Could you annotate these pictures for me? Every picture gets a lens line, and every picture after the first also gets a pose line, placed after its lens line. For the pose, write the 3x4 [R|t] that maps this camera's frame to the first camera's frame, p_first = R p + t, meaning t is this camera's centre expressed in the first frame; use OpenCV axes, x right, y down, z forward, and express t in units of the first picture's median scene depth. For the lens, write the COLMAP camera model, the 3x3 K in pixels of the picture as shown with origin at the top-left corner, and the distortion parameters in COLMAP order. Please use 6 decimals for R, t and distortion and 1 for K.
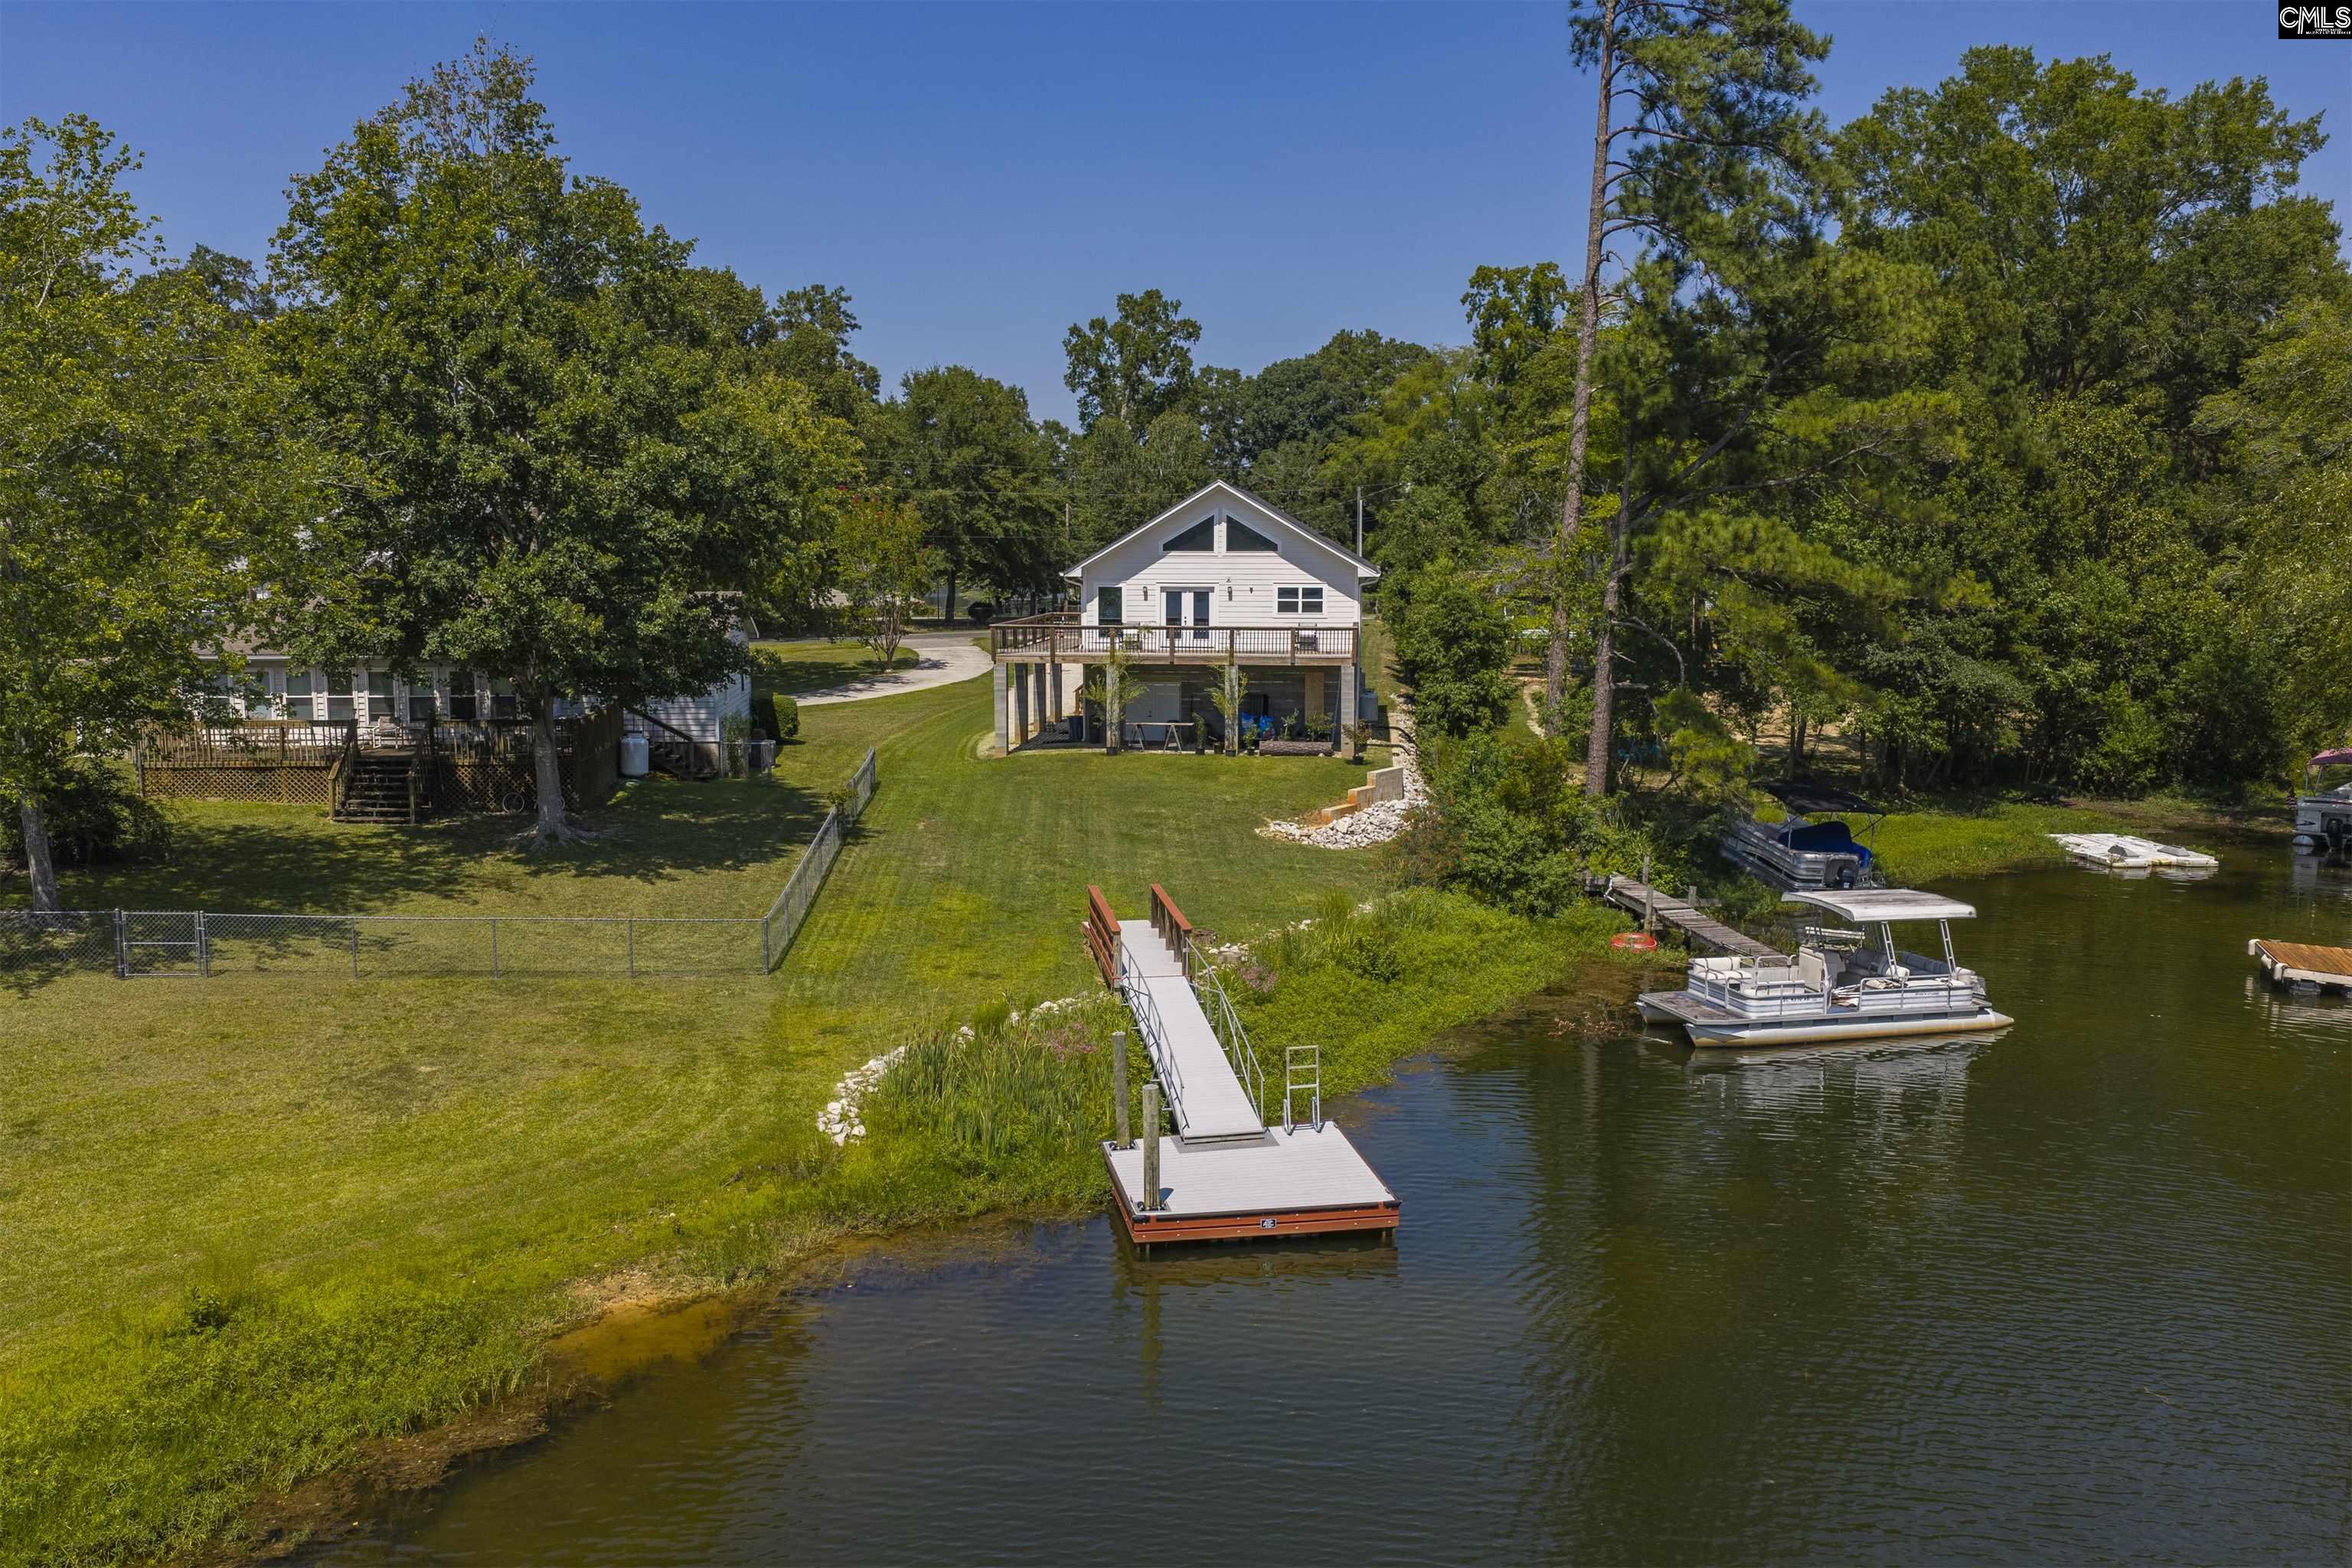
lens RADIAL K [[1943.1, 0, 1174.7], [0, 1943.1, 789.5], [0, 0, 1]] dist [0.016753, -0.025623]
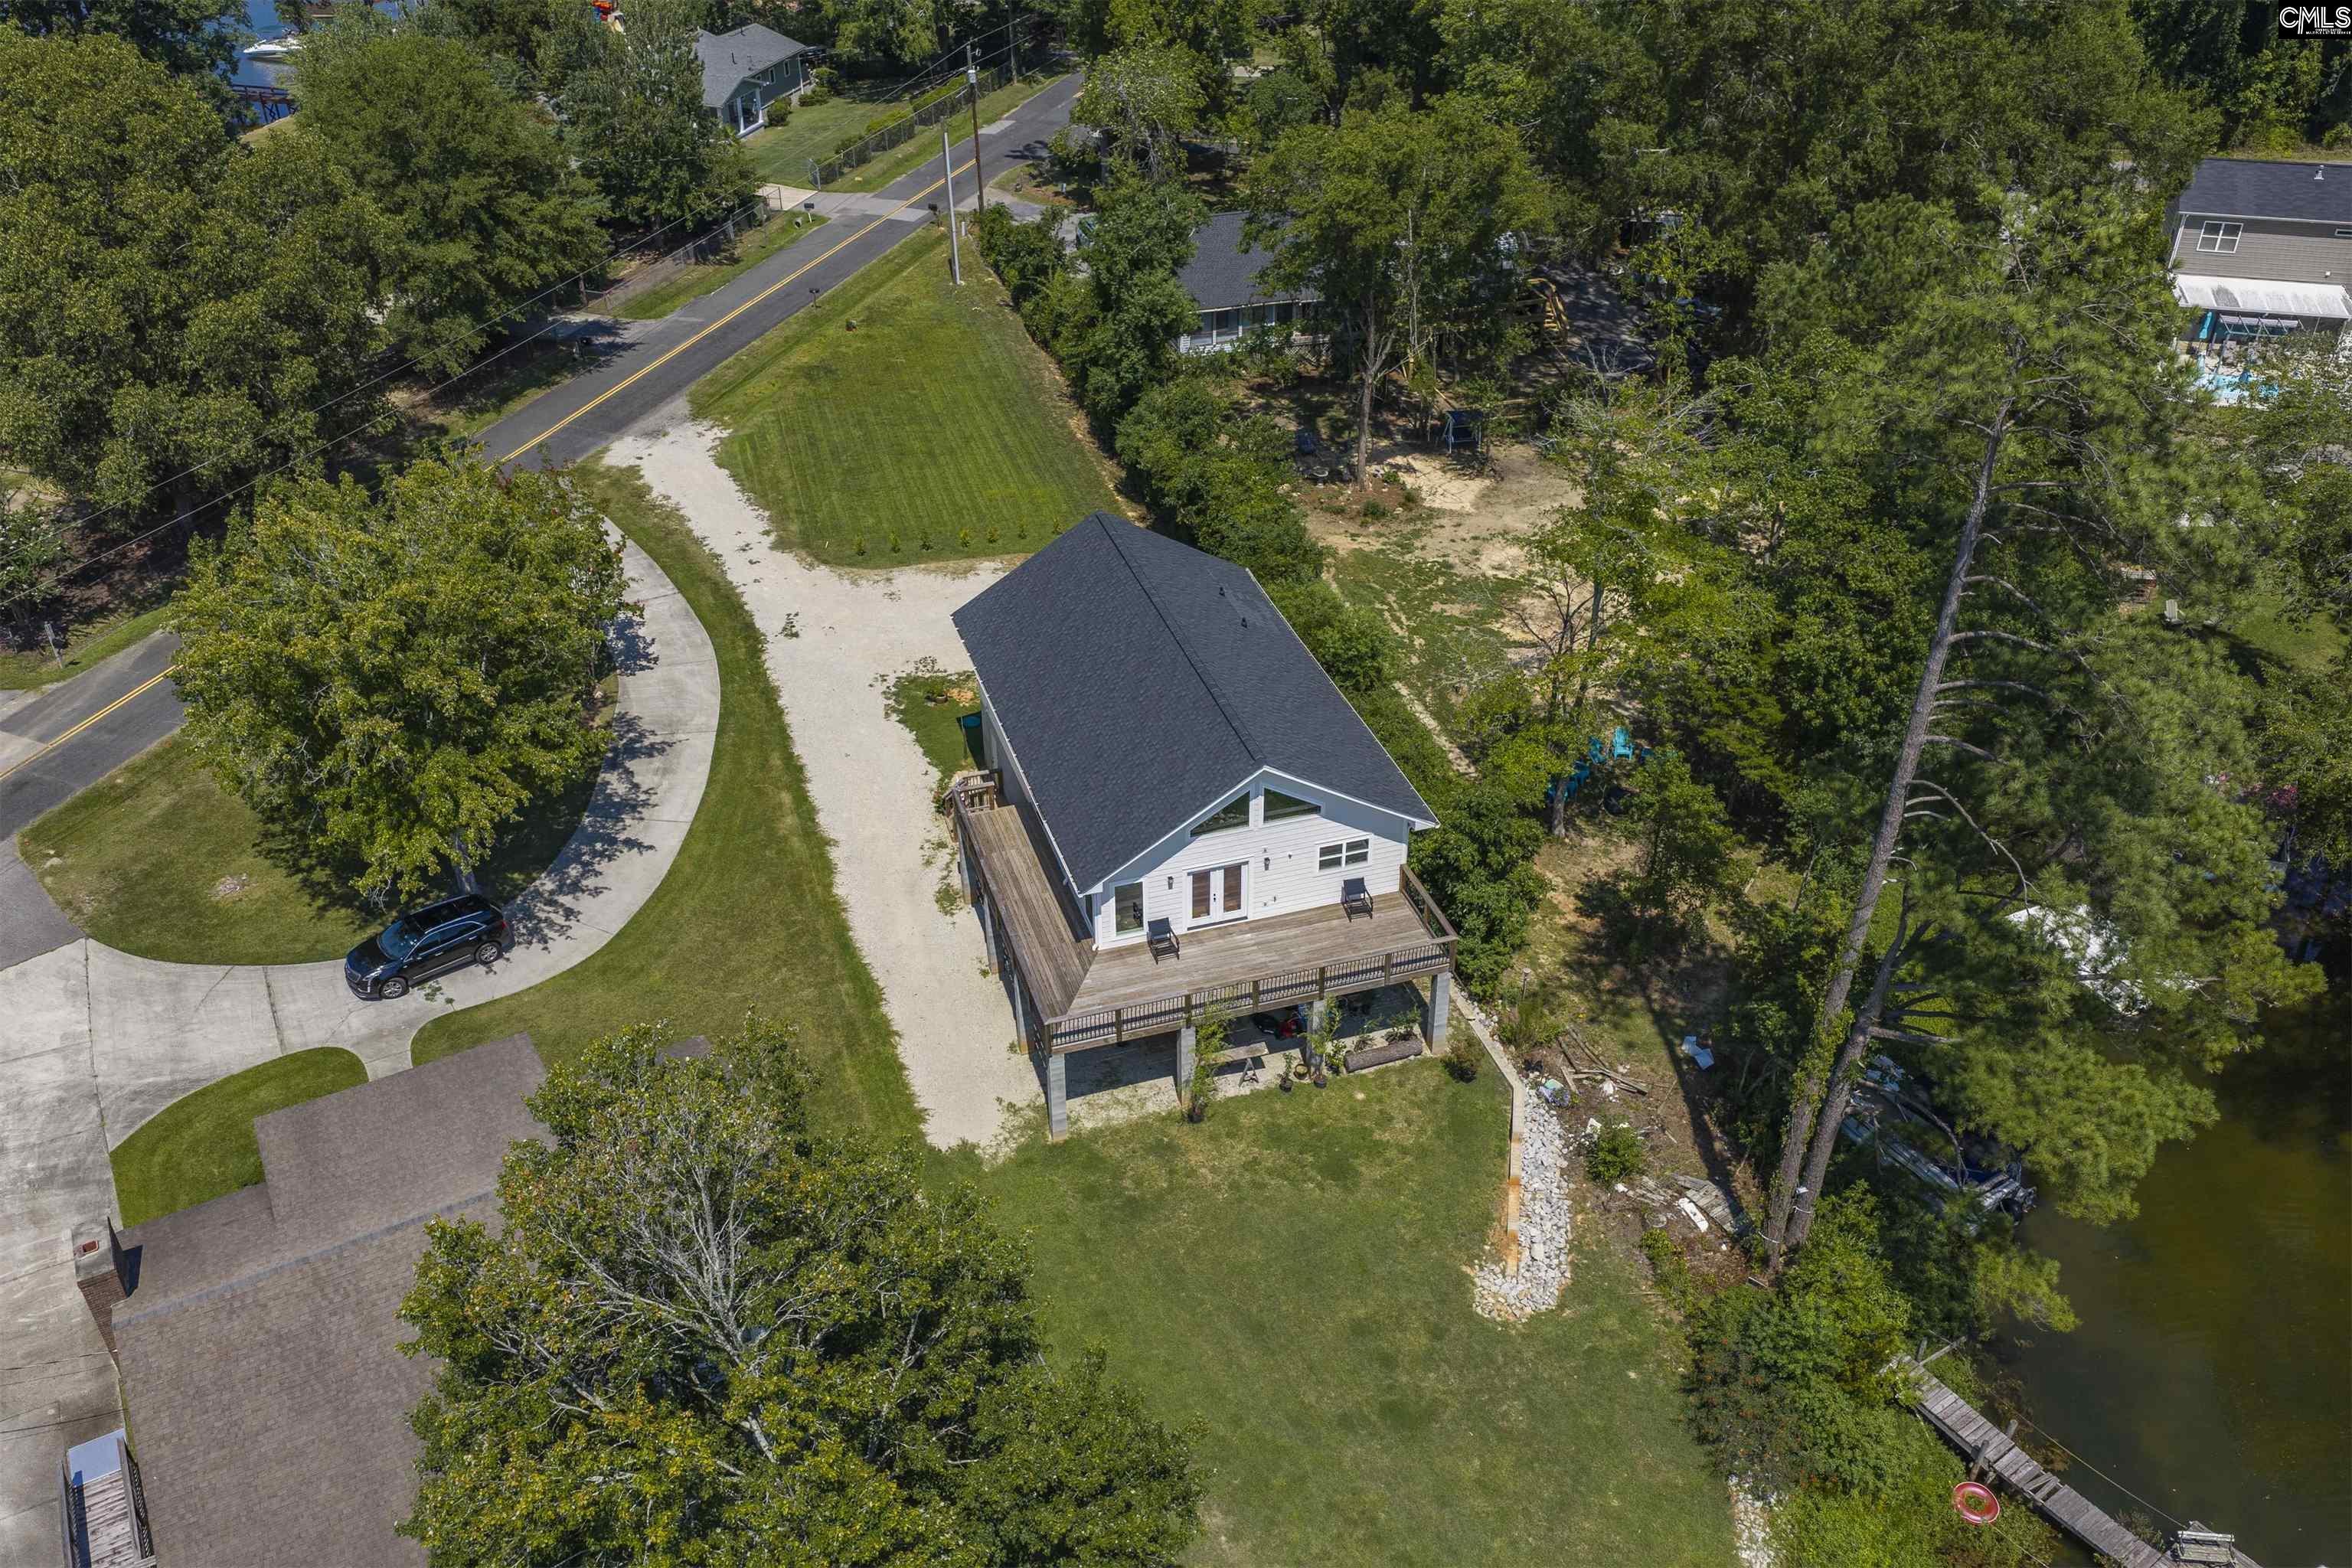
lens RADIAL K [[1955.8, 0, 1172.8], [0, 1955.8, 772.8], [0, 0, 1]] dist [0.022249, -0.007308]
pose [[0.917801, -0.222901, 0.328566, -0.290713], [0.055546, 0.891486, 0.449630, -0.541737], [-0.393135, -0.394420, 0.830589, 0.339598]]
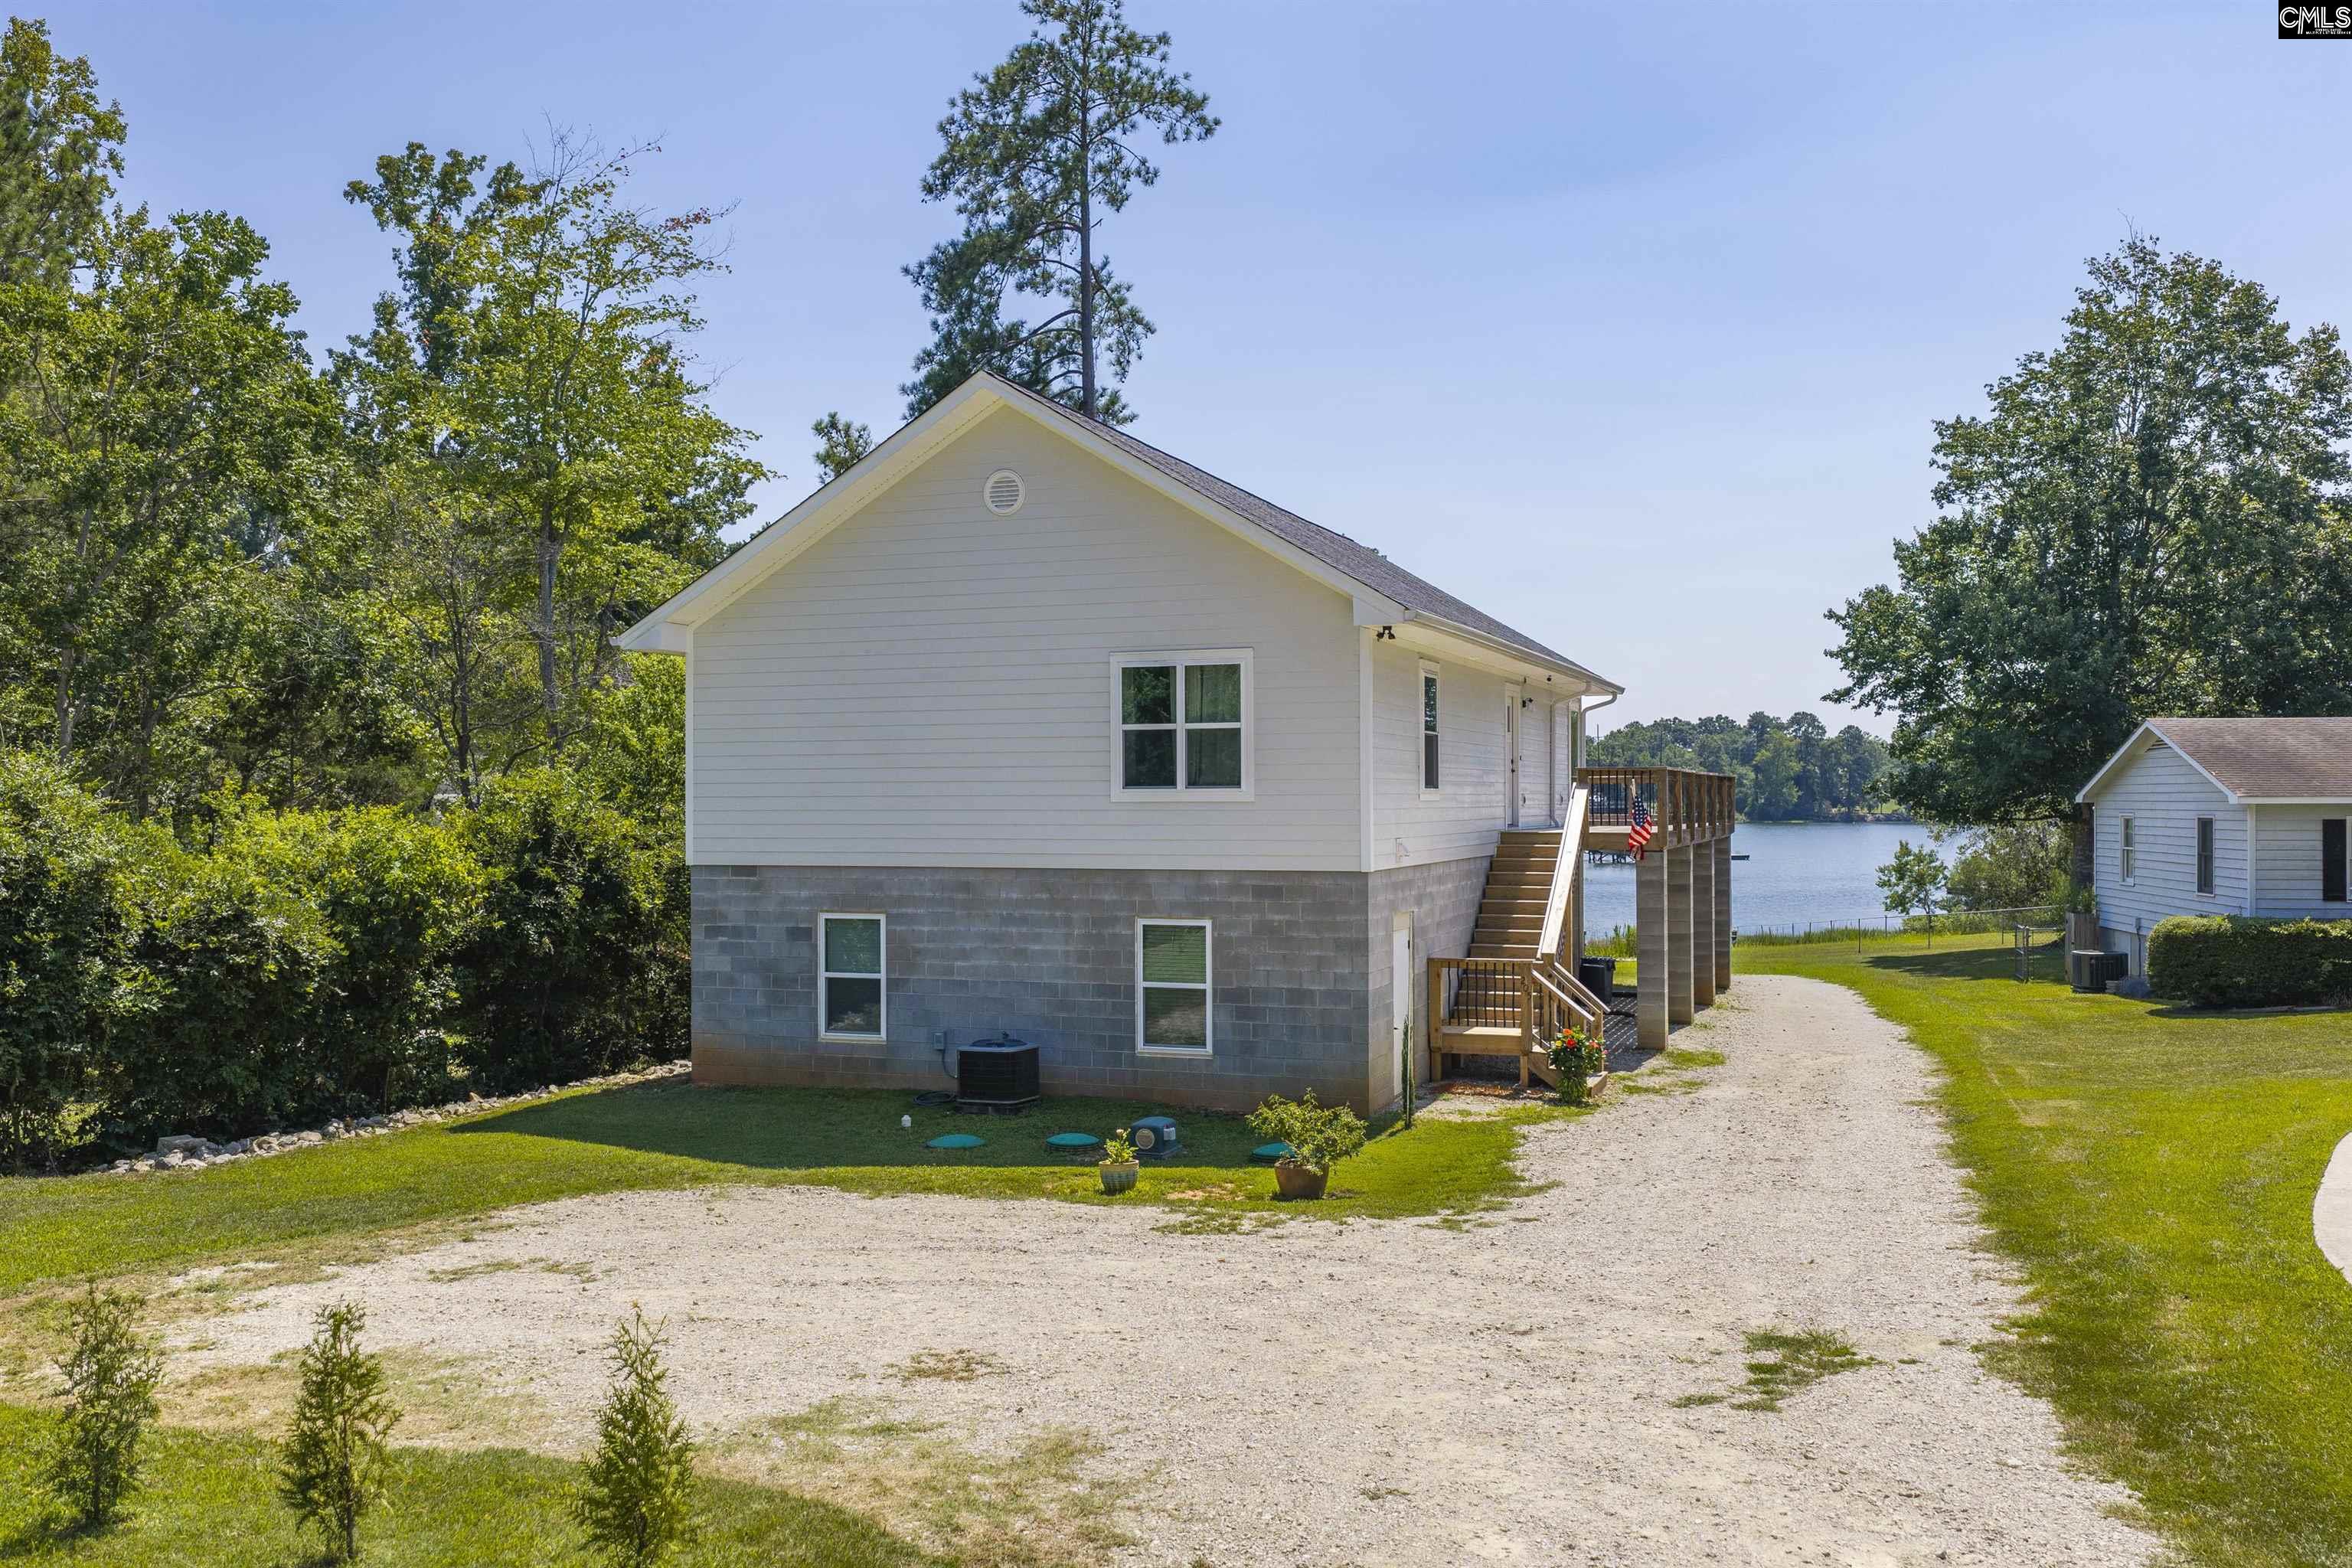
lens RADIAL K [[1952.9, 0, 1170.3], [0, 1952.9, 772.2], [0, 0, 1]] dist [0.008512, -0.013608]
pose [[-0.965805, 0.005458, 0.259212, -0.081655], [0.034553, 0.993570, 0.107820, -0.157740], [-0.256956, 0.113090, -0.959783, 1.645186]]
